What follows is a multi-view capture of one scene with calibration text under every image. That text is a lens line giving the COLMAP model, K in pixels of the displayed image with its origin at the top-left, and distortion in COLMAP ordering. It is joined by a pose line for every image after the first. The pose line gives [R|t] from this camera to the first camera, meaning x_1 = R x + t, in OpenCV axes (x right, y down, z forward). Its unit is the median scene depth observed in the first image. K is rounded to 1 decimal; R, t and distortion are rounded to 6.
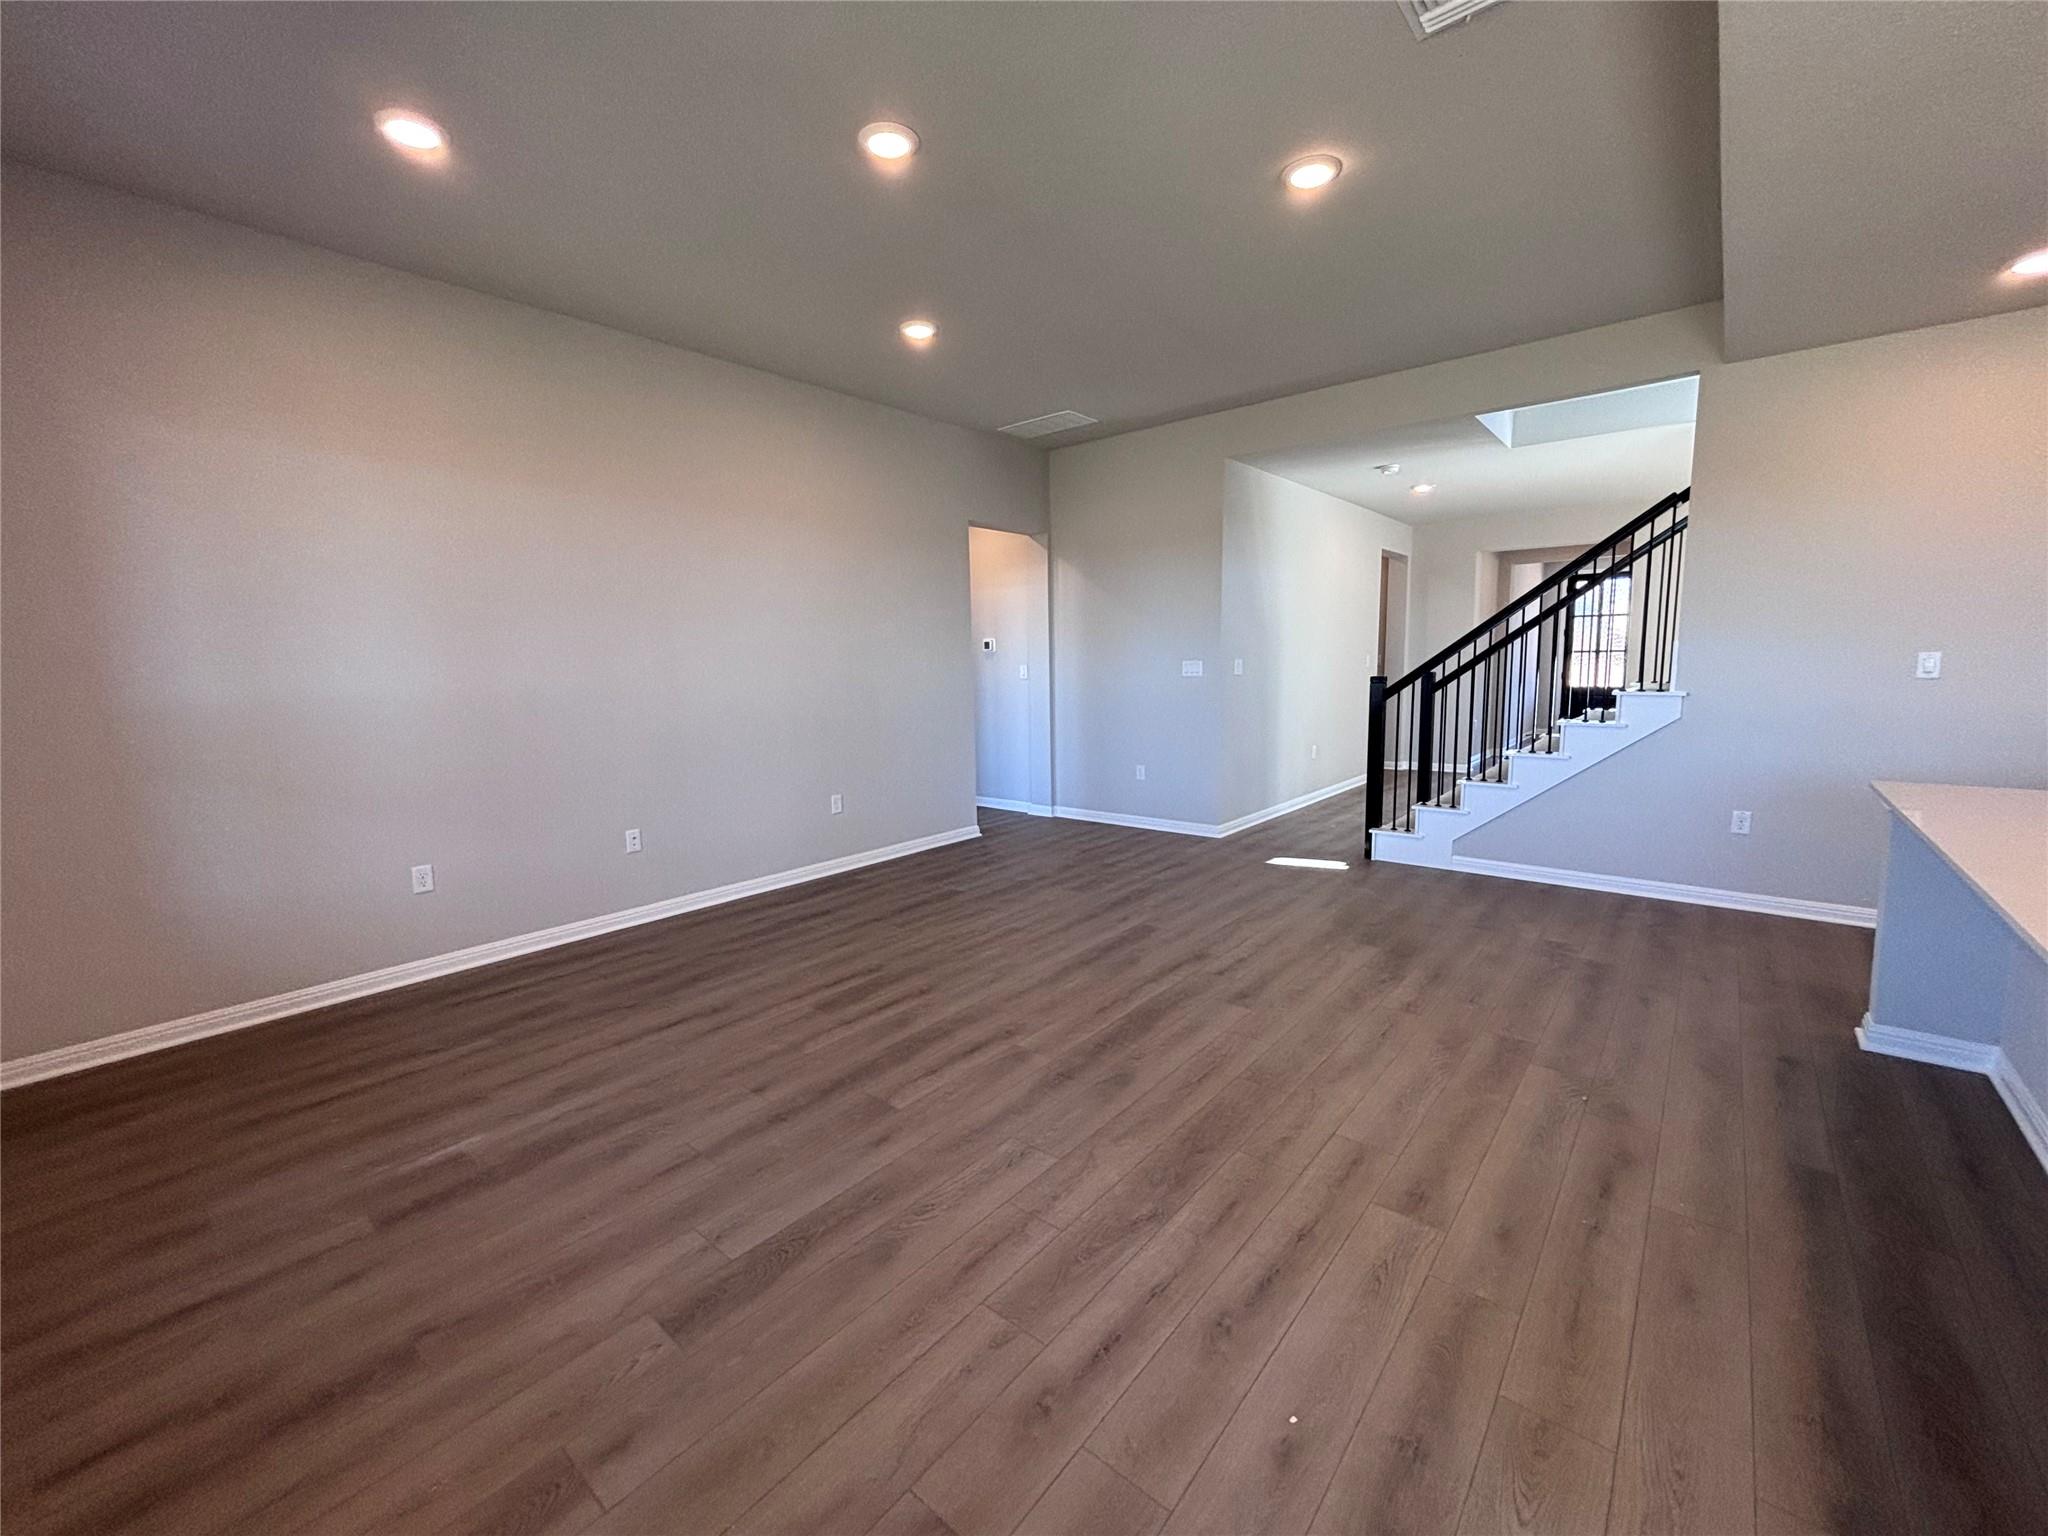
lens RADIAL K [[829.4, 0, 1027.1], [0, 829.4, 758.1], [0, 0, 1]] dist [0.002007, -0.000508]
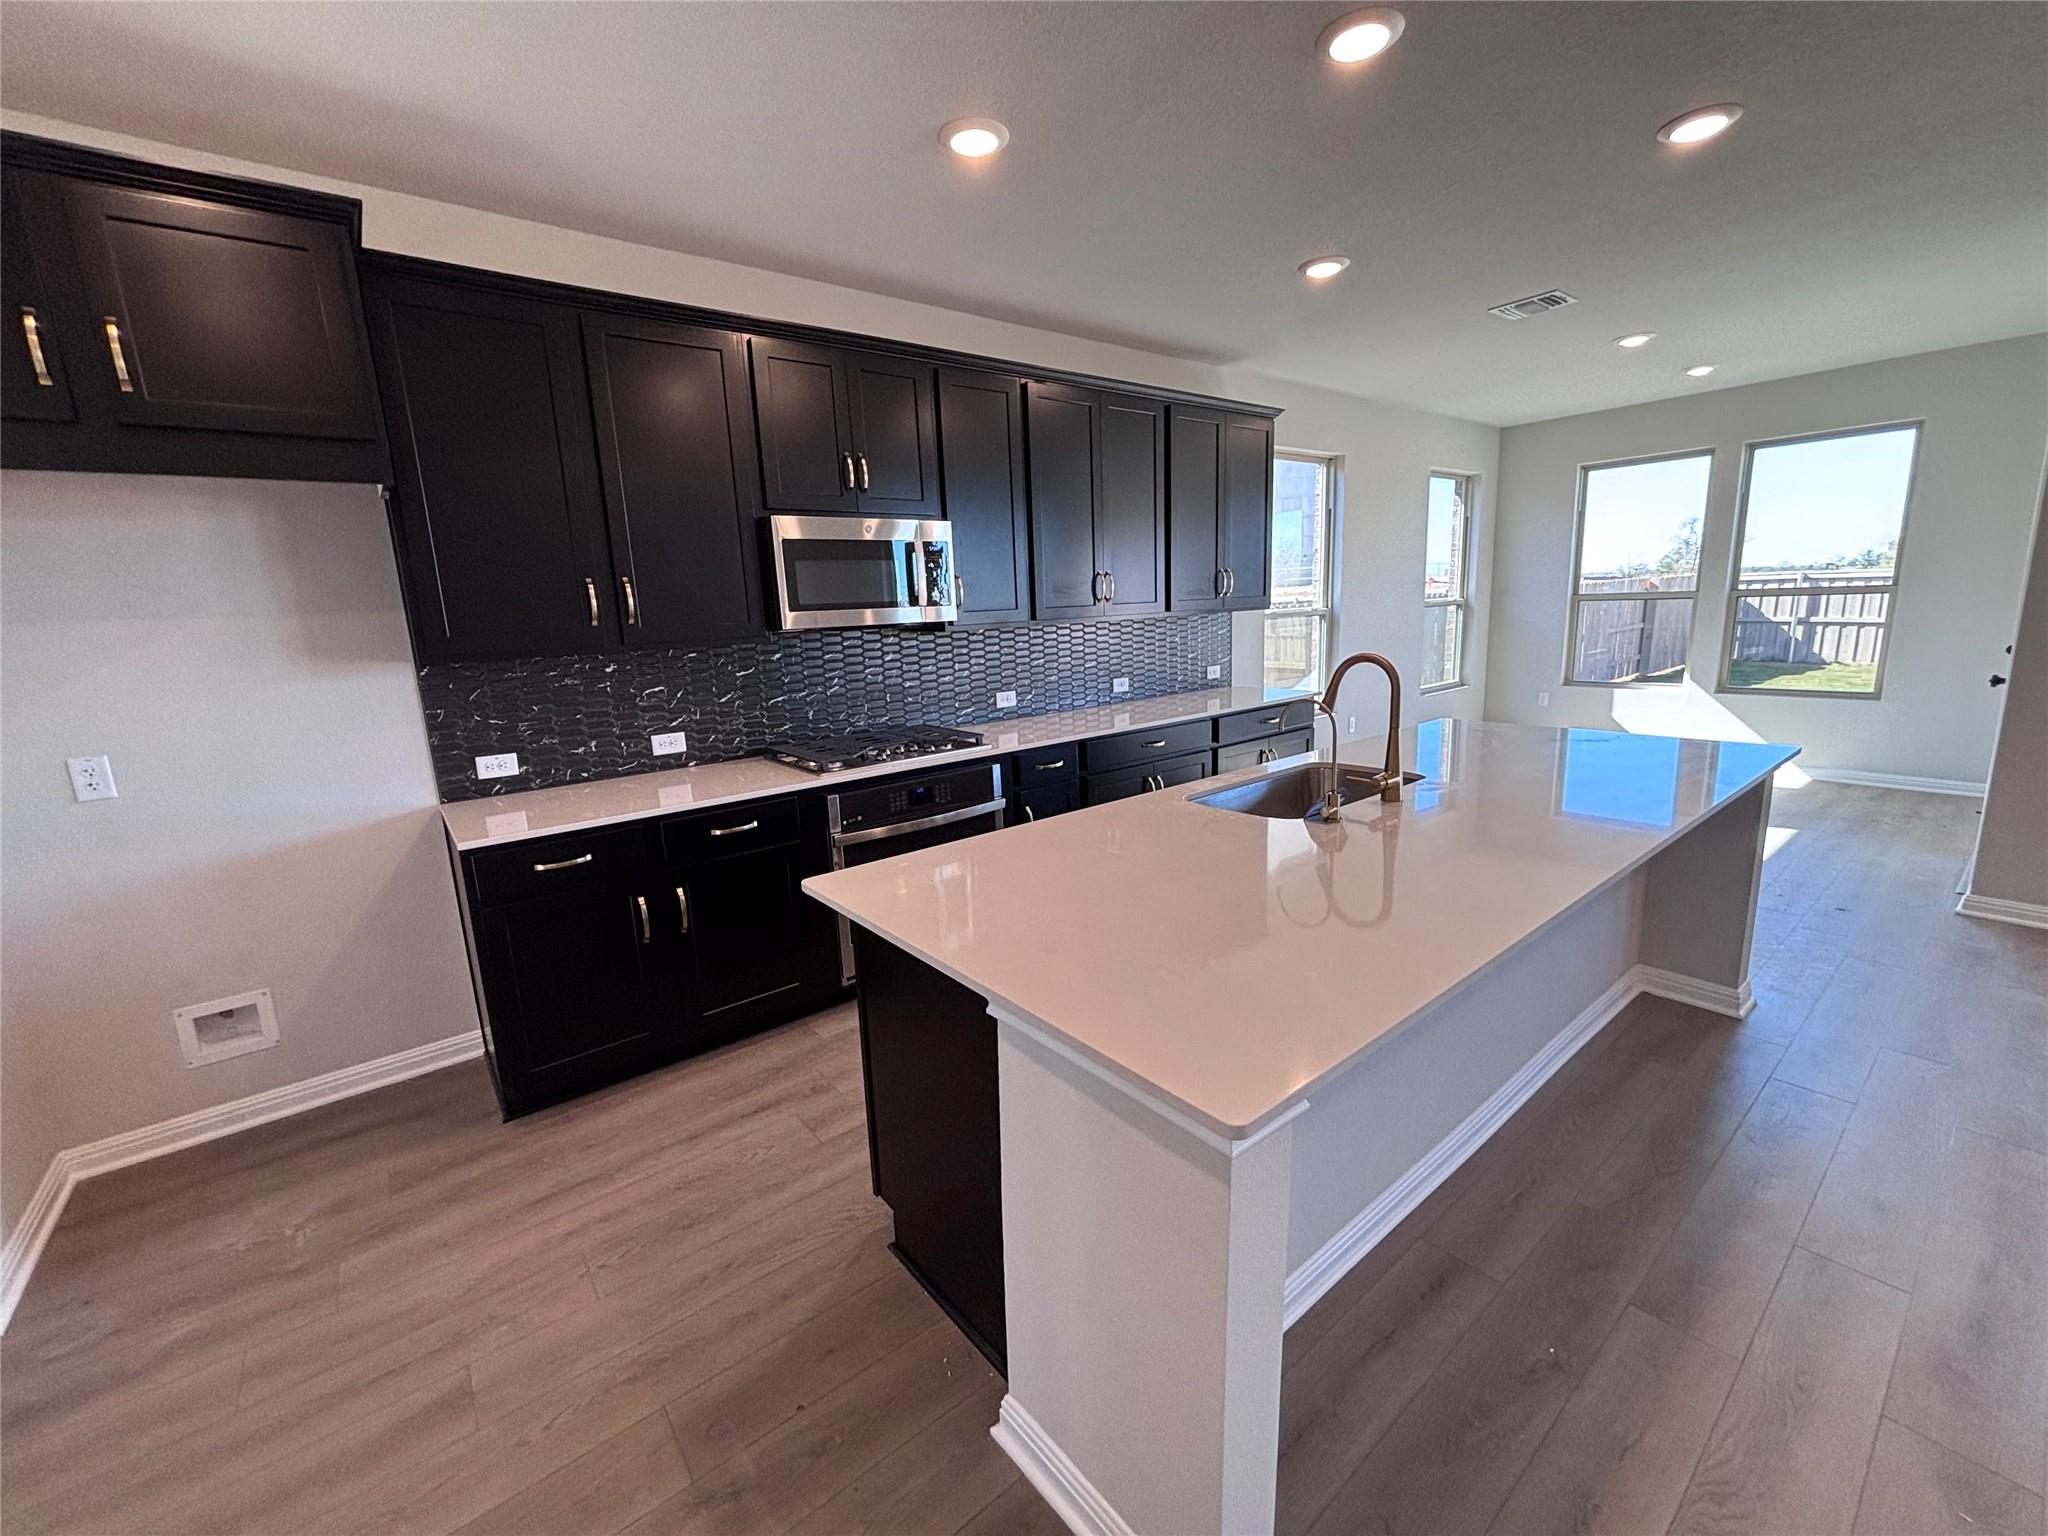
lens RADIAL K [[829.4, 0, 1026.4], [0, 829.4, 769.0], [0, 0, 1]] dist [0.002007, -0.000508]
pose [[-0.978027, 0.019341, 0.207581, 0.918797], [0.085008, 0.946152, 0.312363, -0.183373], [-0.190362, 0.323145, -0.927006, 1.130834]]
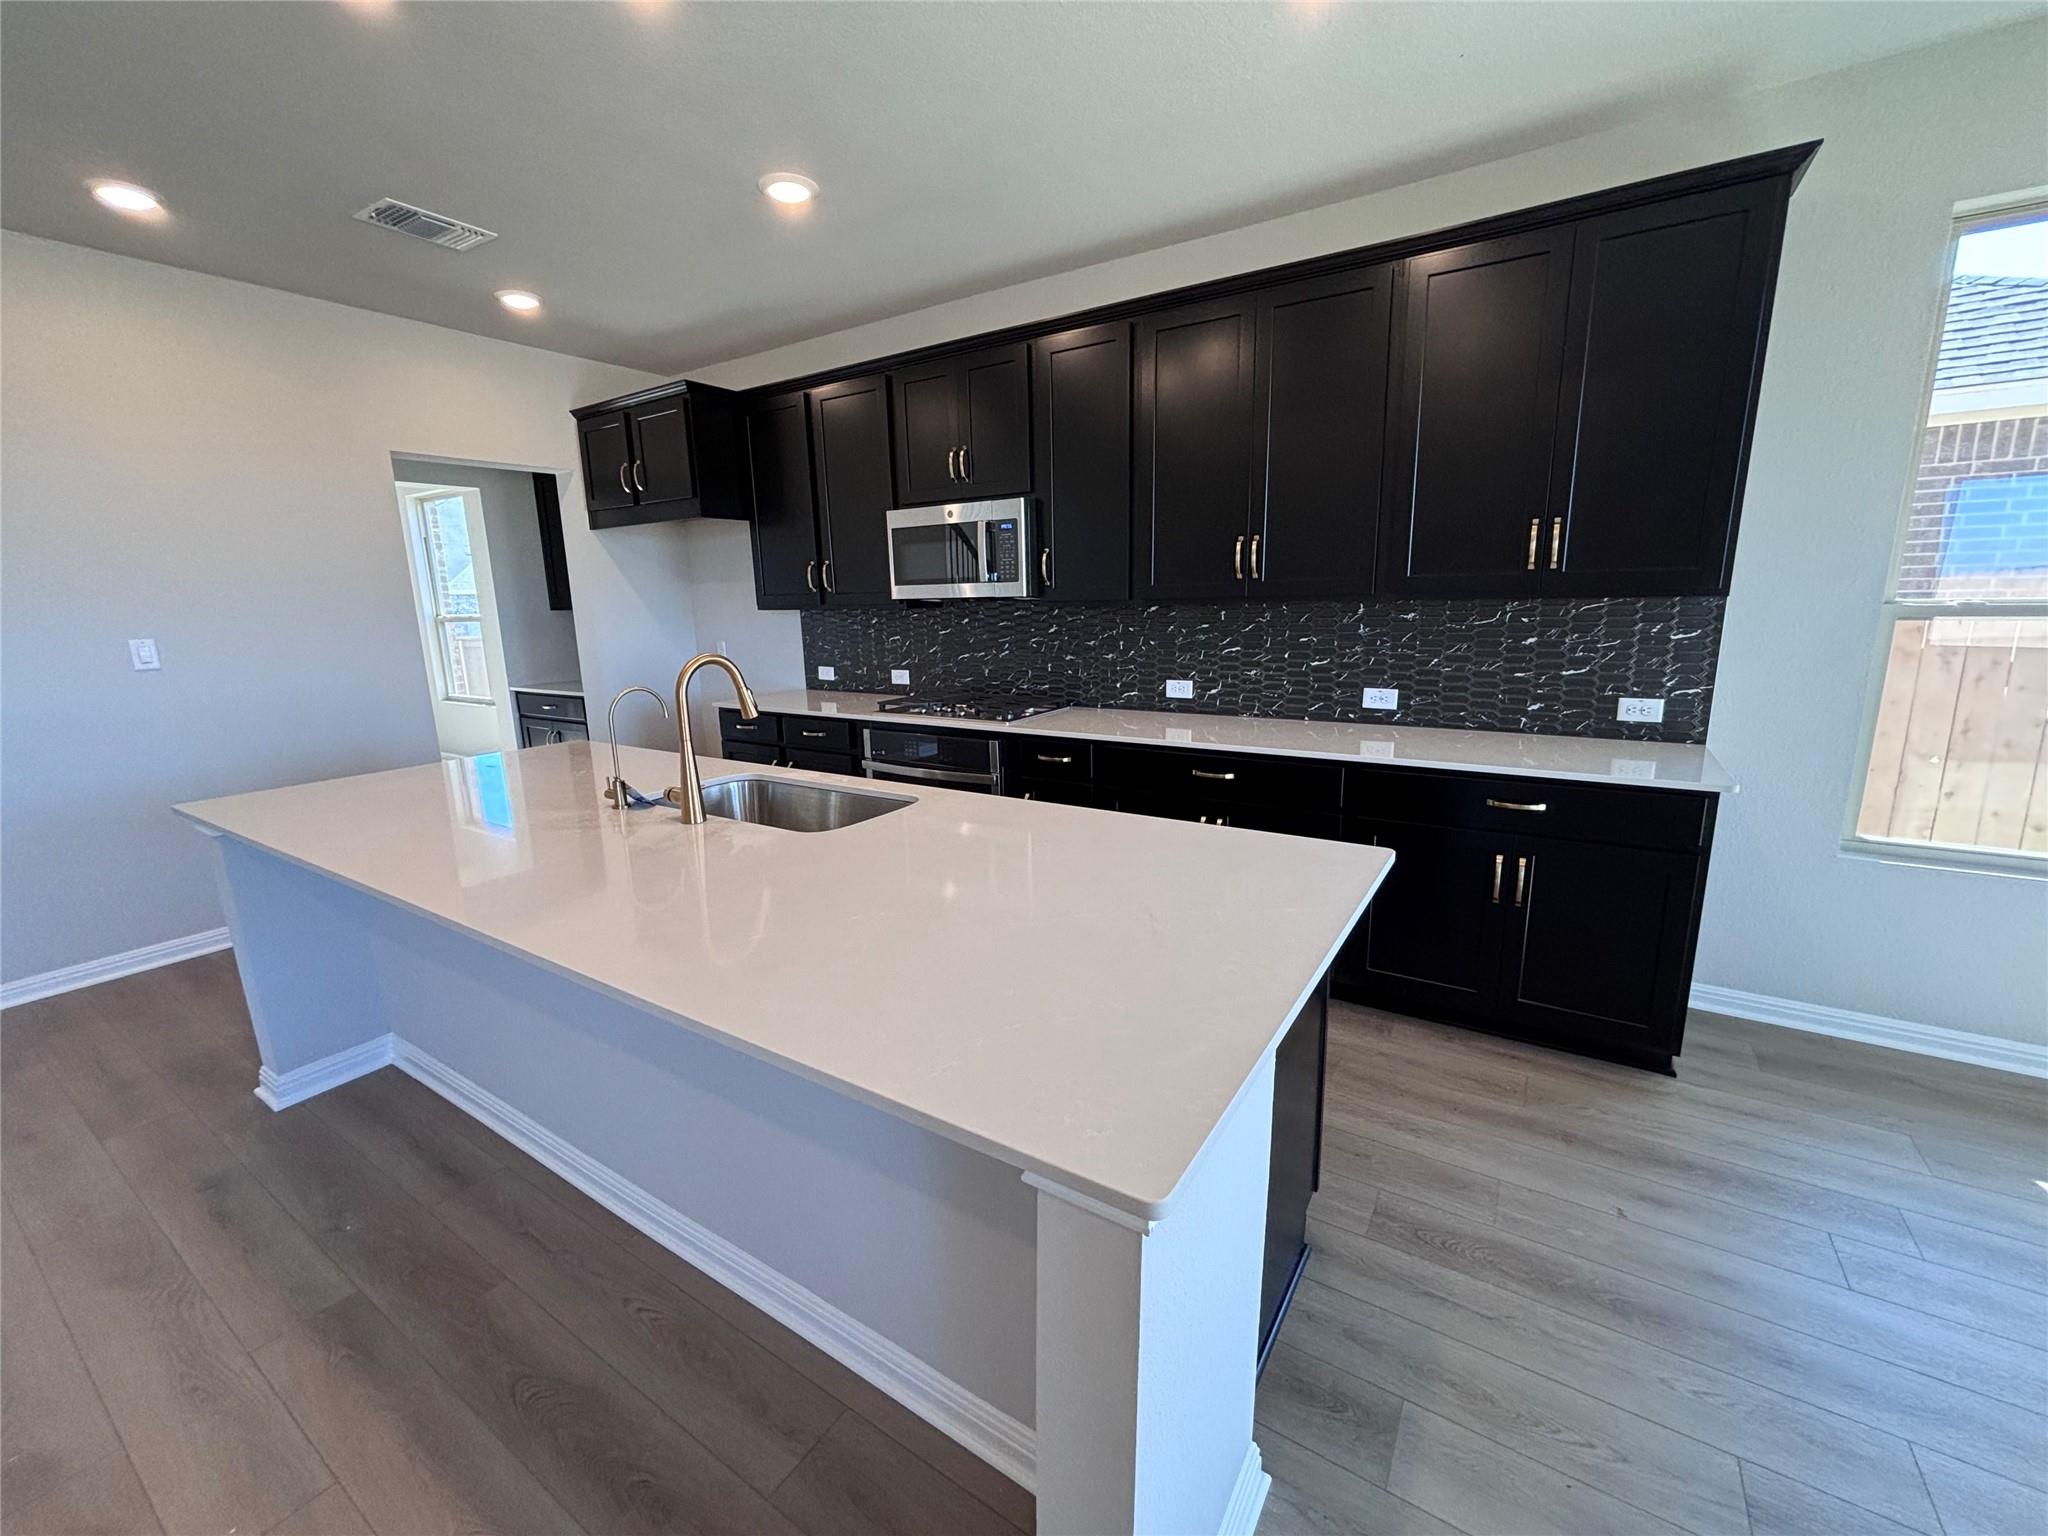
lens RADIAL K [[829.4, 0, 1020.9], [0, 829.4, 762.5], [0, 0, 1]] dist [0.002007, -0.000508]
pose [[-0.115410, -0.176430, 0.977524, 0.132674], [0.150758, 0.969588, 0.192797, -0.038657], [-0.981811, 0.169620, -0.085302, 0.234271]]
